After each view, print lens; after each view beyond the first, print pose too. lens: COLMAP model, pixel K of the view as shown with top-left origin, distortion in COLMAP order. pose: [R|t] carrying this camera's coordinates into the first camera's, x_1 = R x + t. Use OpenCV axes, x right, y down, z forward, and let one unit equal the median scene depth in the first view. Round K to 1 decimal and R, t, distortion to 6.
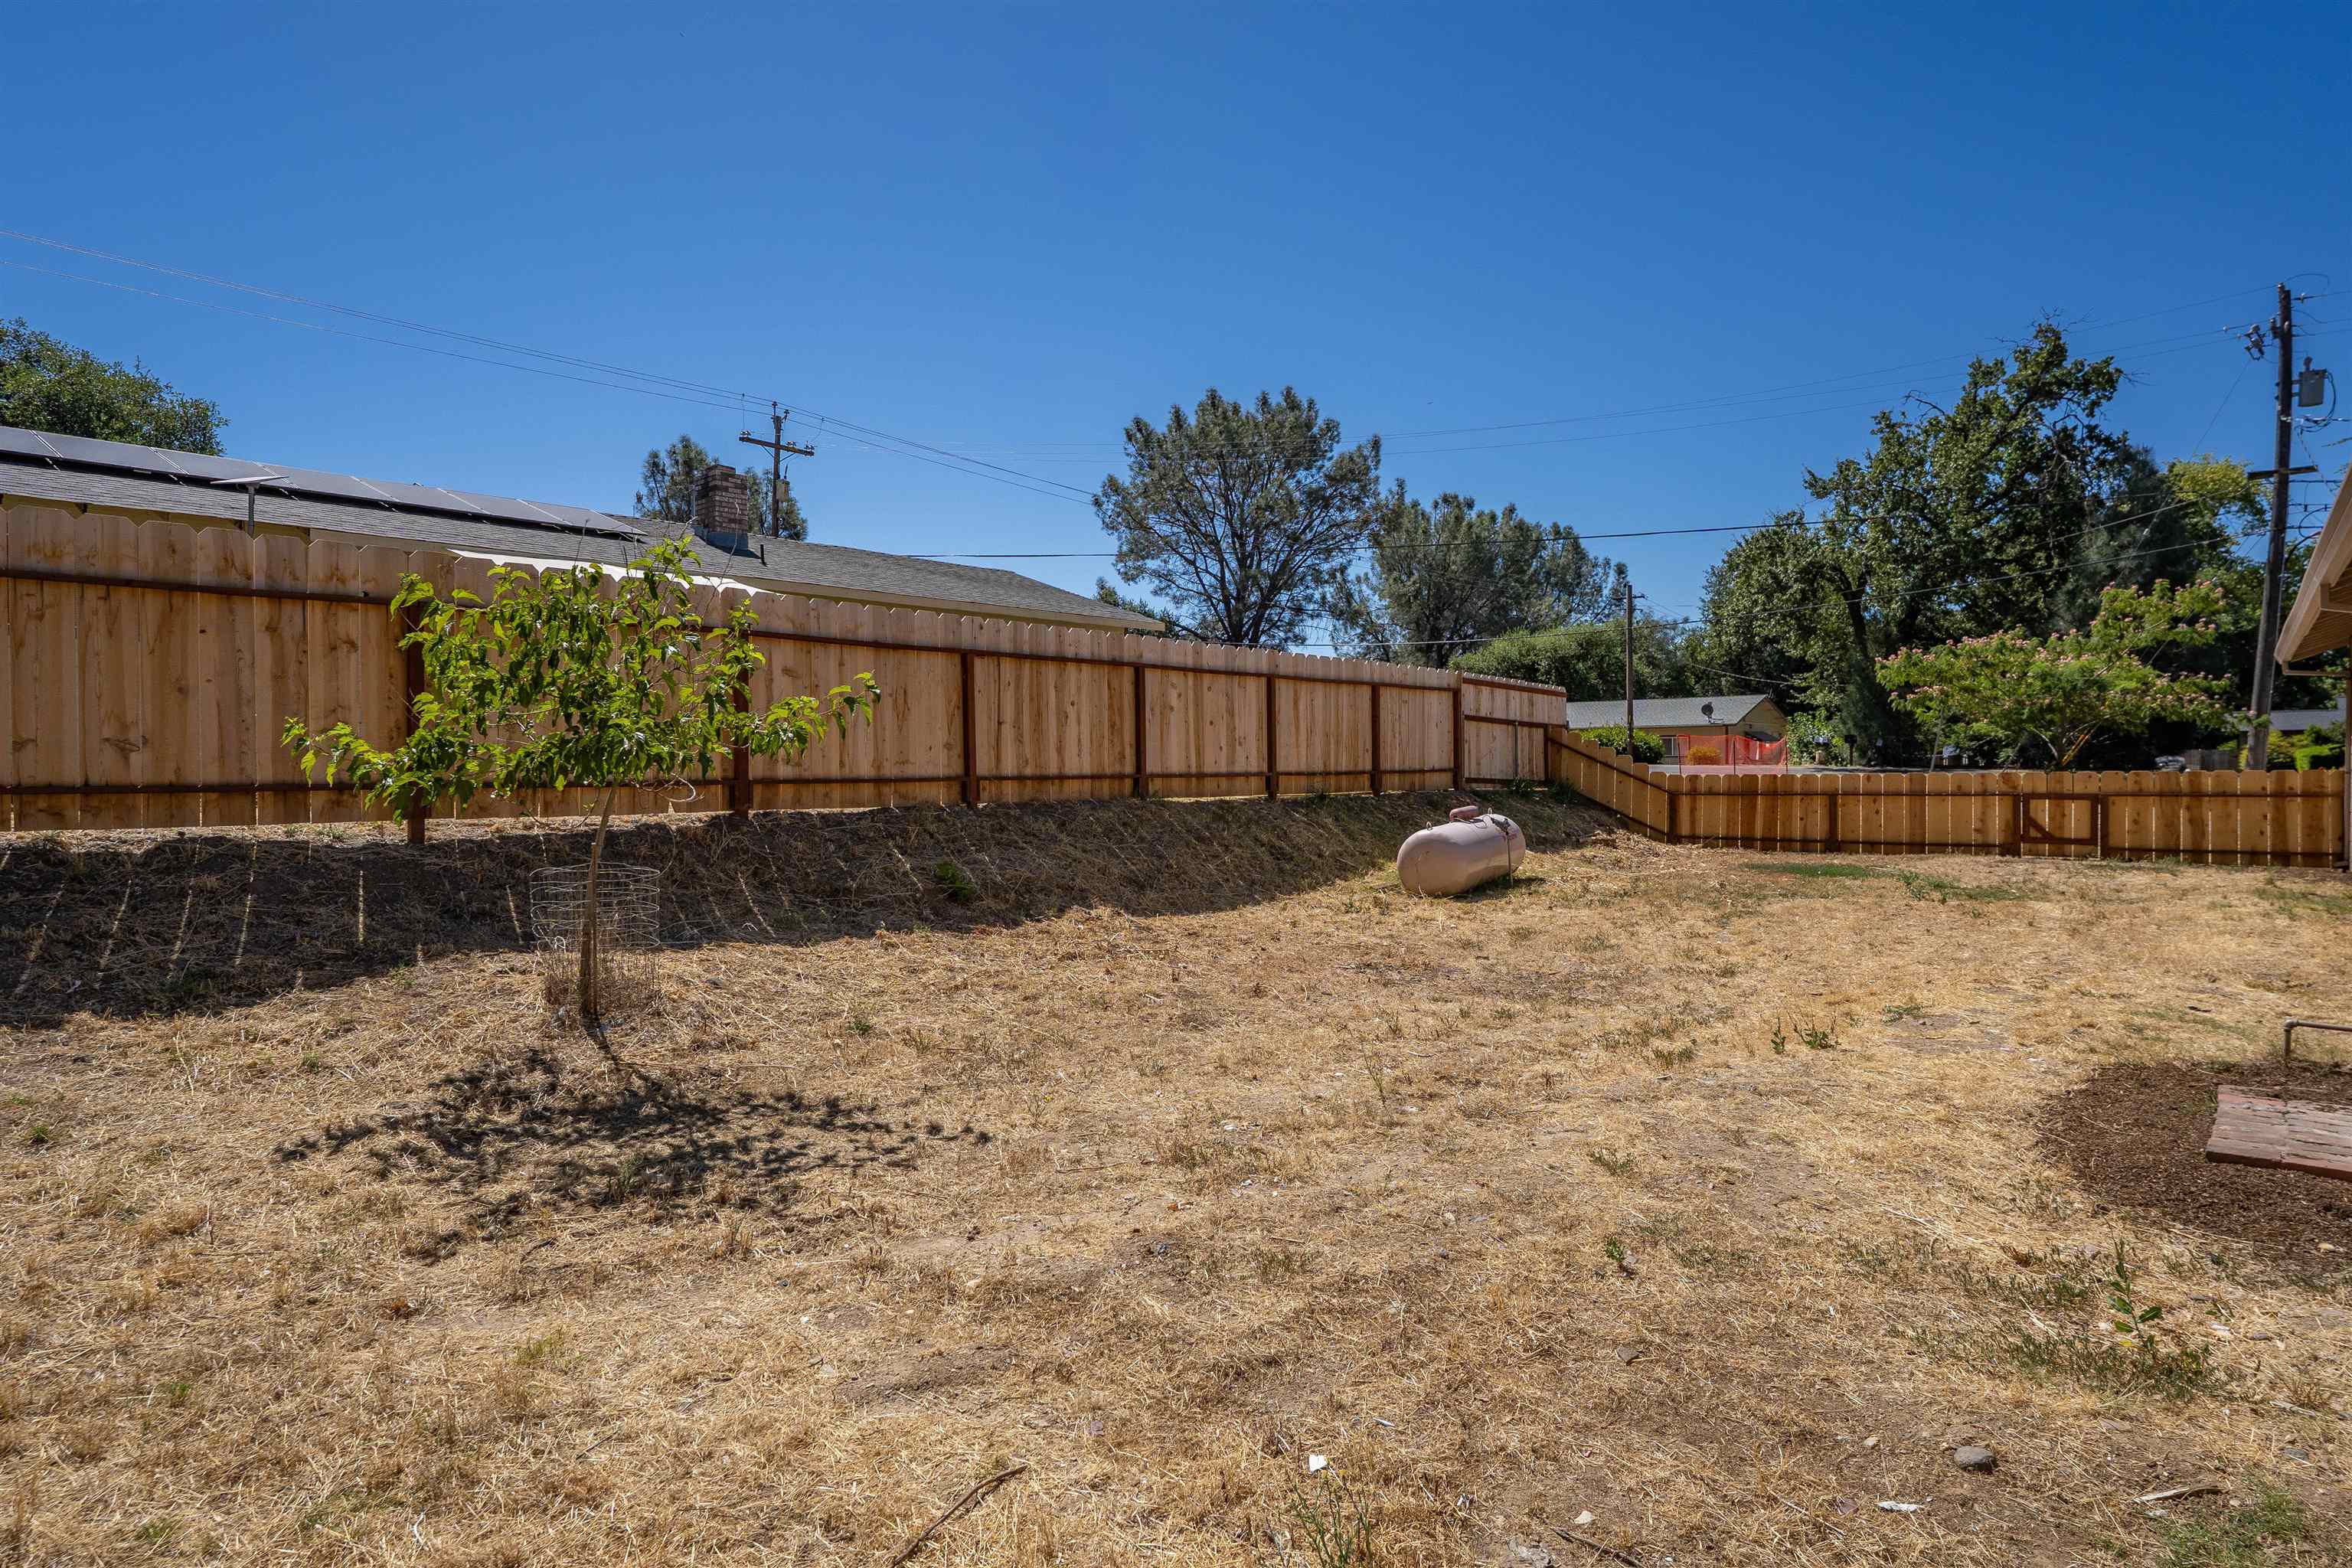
lens RADIAL K [[1273.3, 0, 1168.5], [0, 1273.3, 789.0], [0, 0, 1]] dist [0.001391, -0.000834]
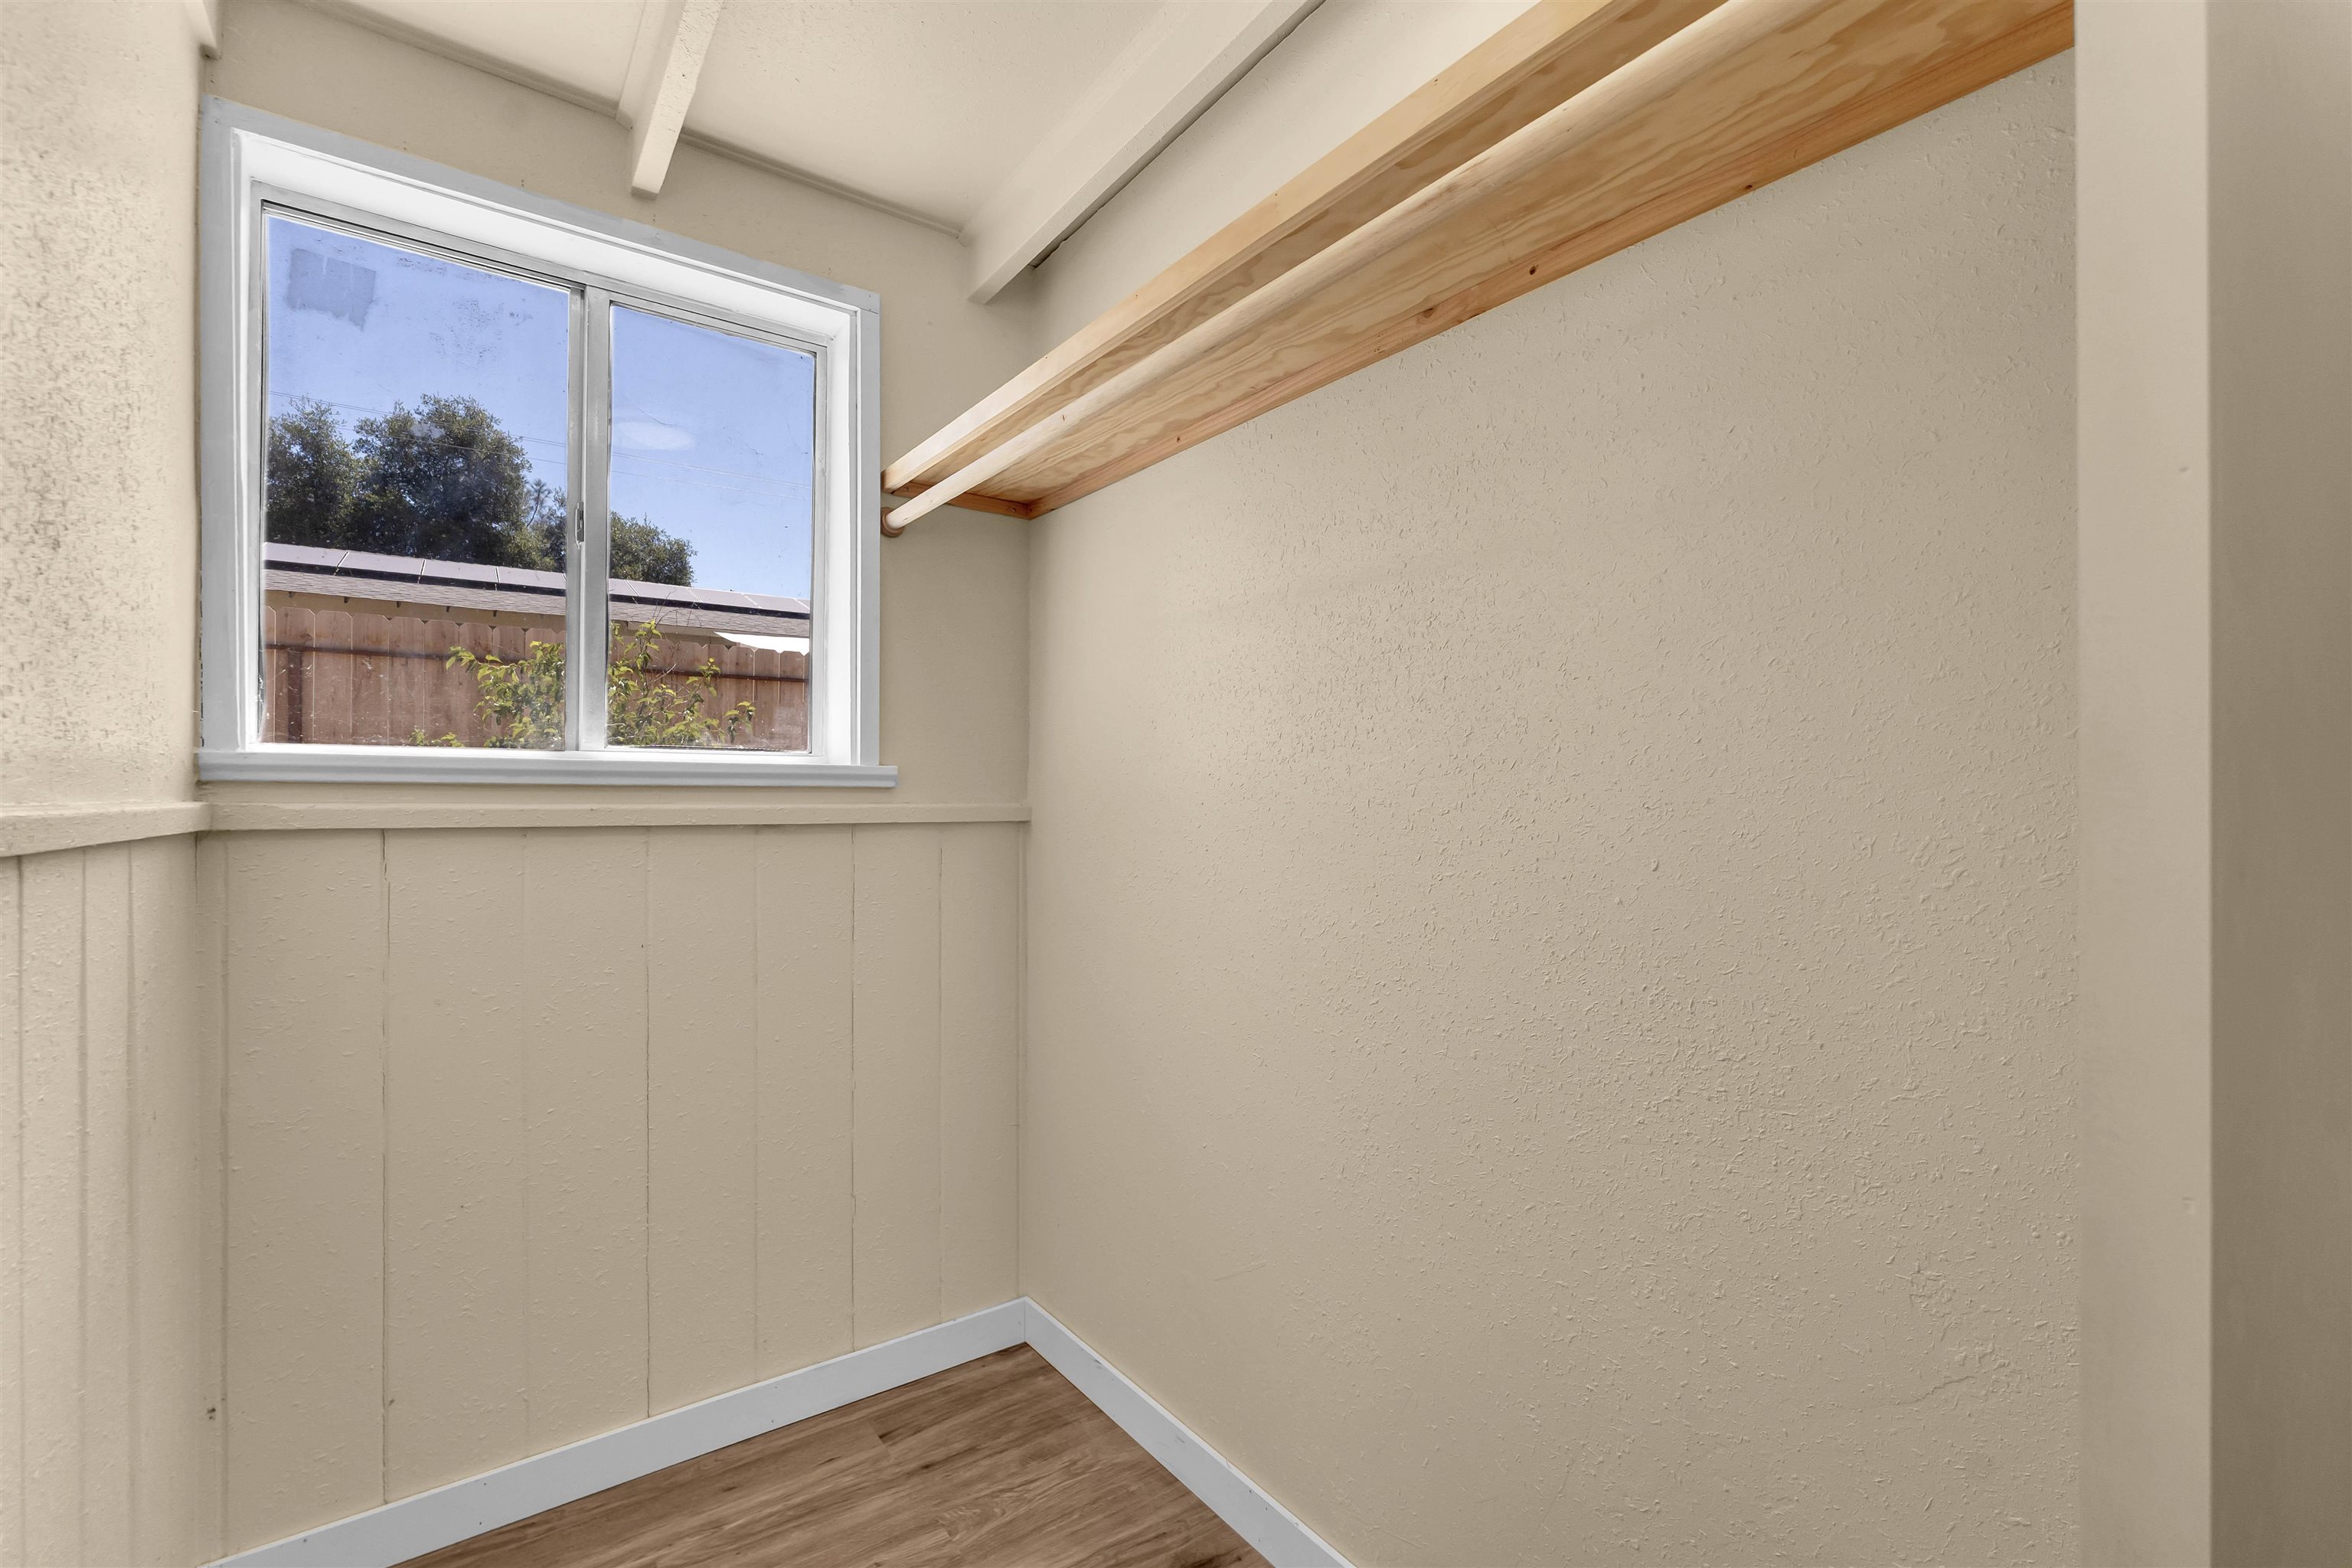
lens RADIAL K [[976.5, 0, 1185.3], [0, 976.5, 799.5], [0, 0, 1]] dist [-0.009387, -0.000120]
pose [[0.976865, 0.011885, -0.213524, 0.228838], [-0.013104, 0.999905, -0.004293, 0.011982], [0.213453, 0.006992, 0.976928, -0.031611]]
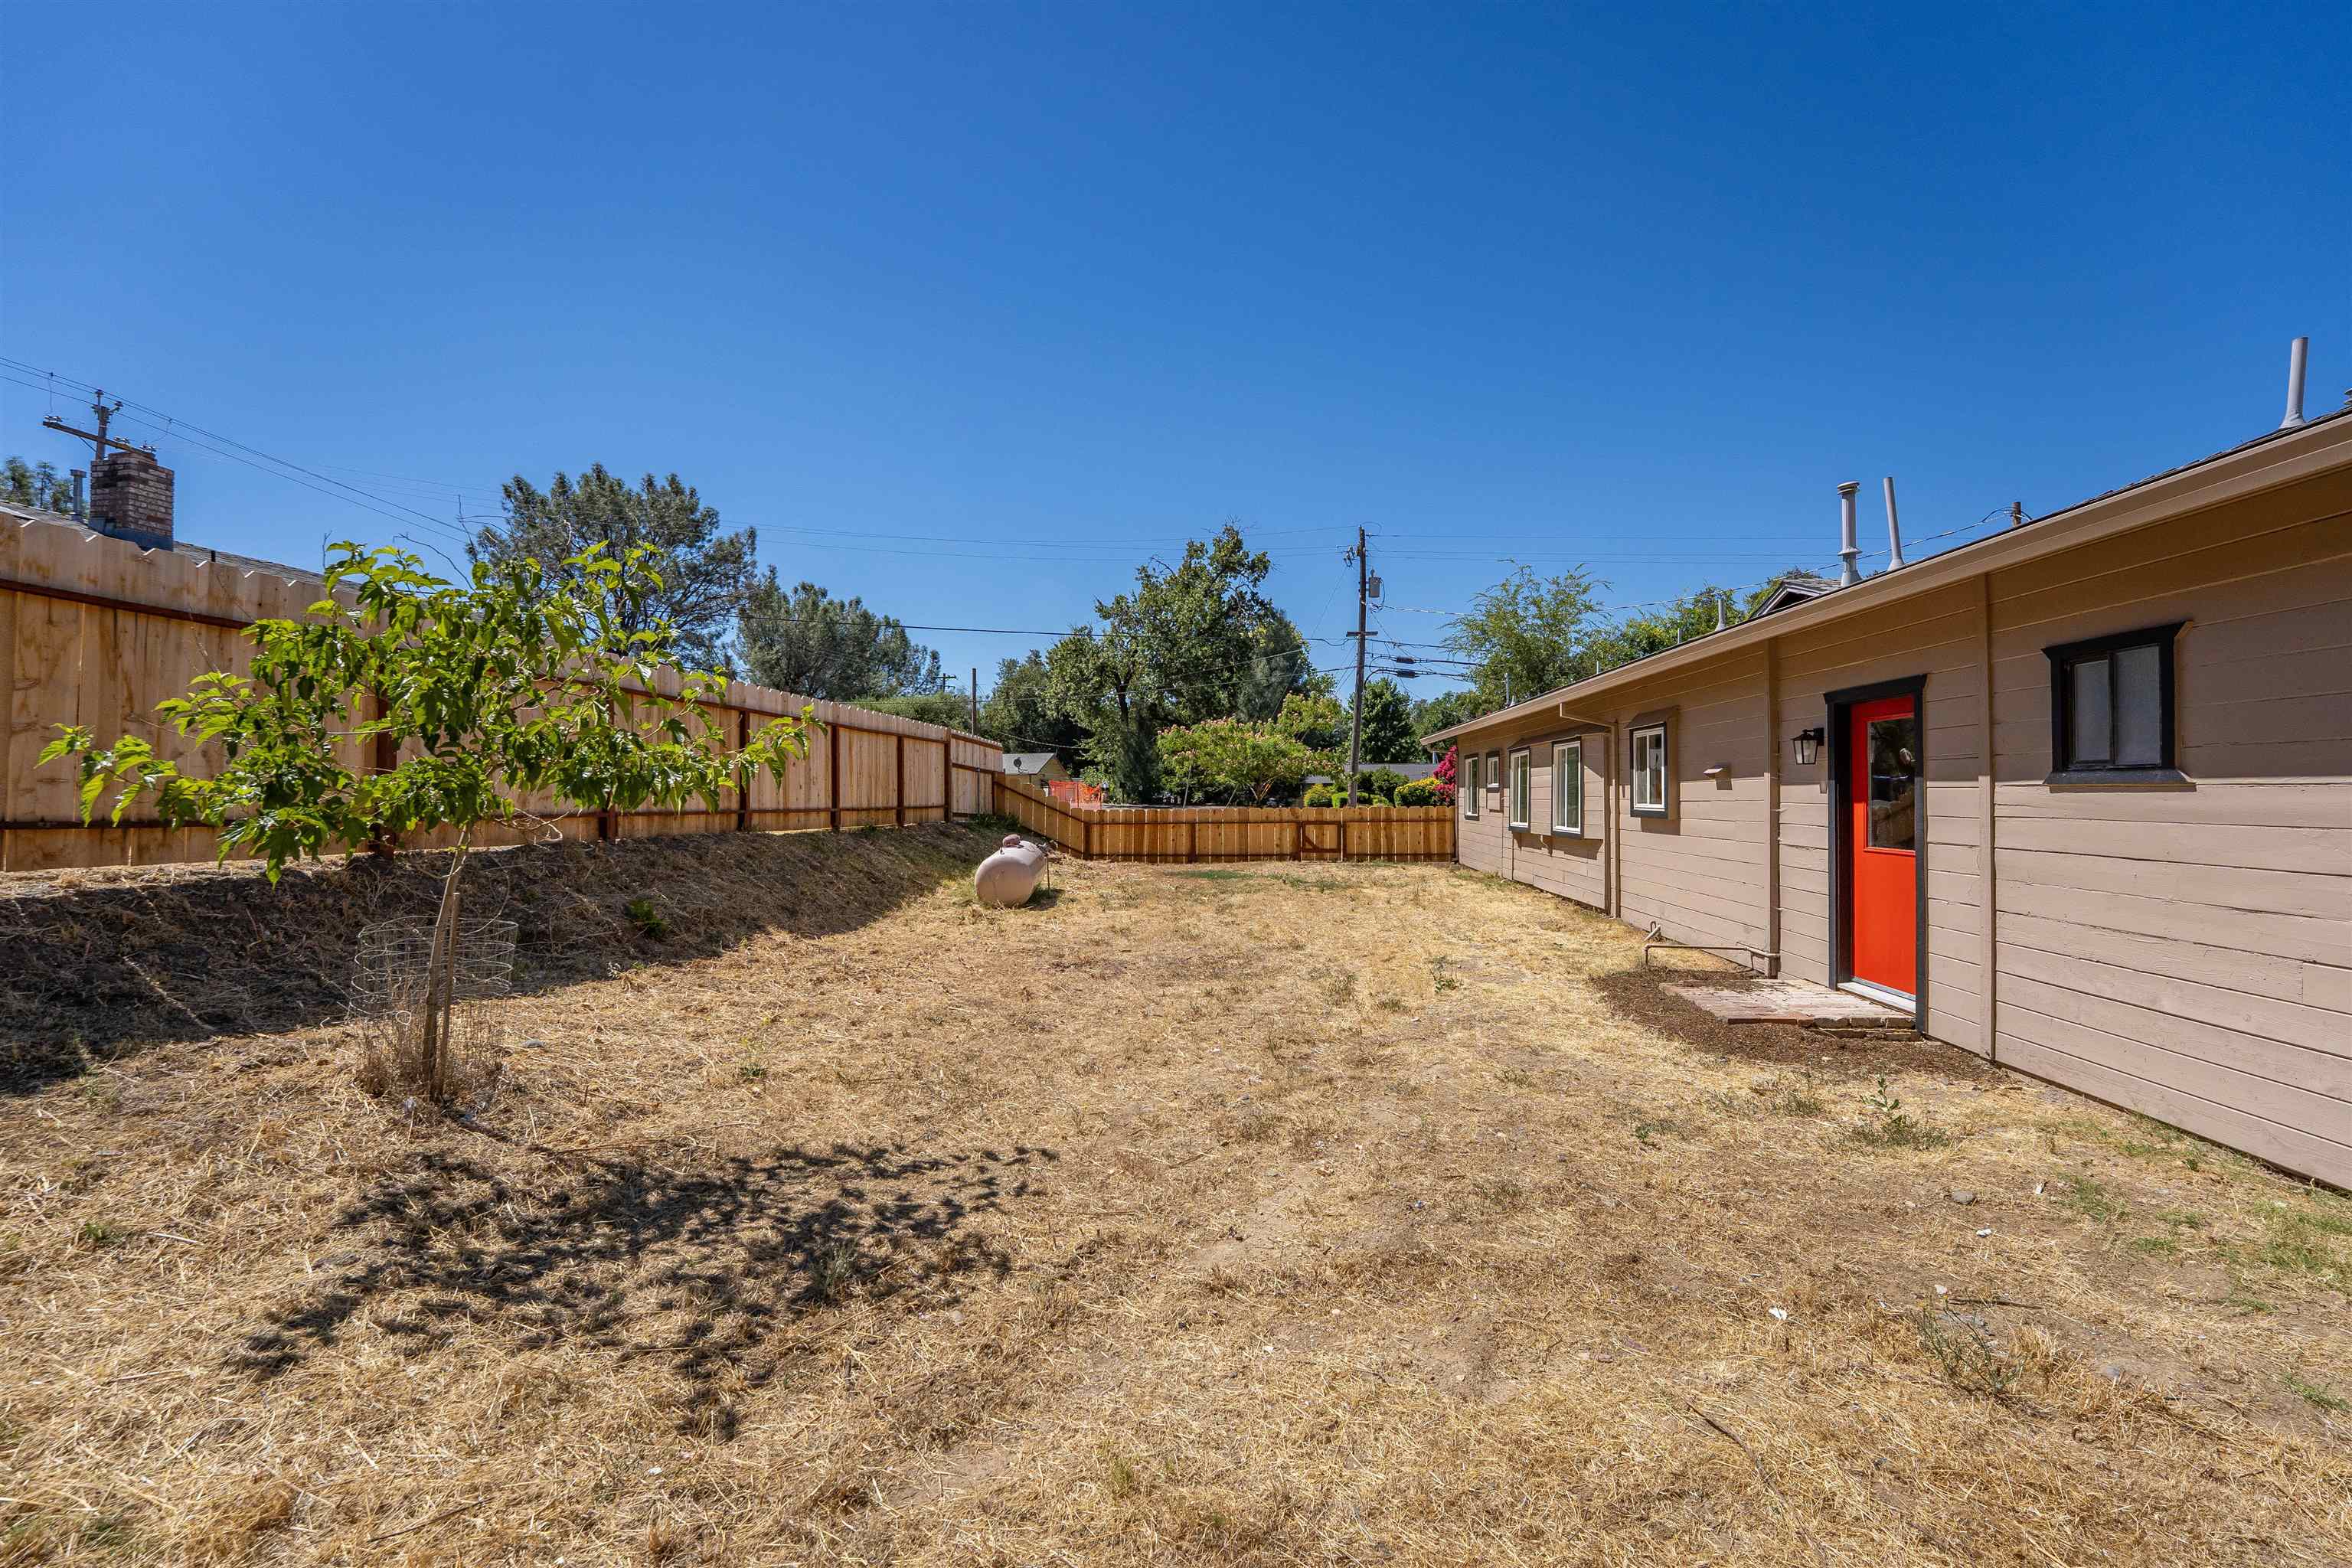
lens RADIAL K [[992.4, 0, 1175.3], [0, 992.4, 798.7], [0, 0, 1]] dist [-0.033157, 0.005742]
pose [[0.823130, 0.004676, 0.567833, -0.177682], [0.008349, 0.999758, -0.020336, -0.000766], [-0.567791, 0.021480, 0.822892, 0.088633]]
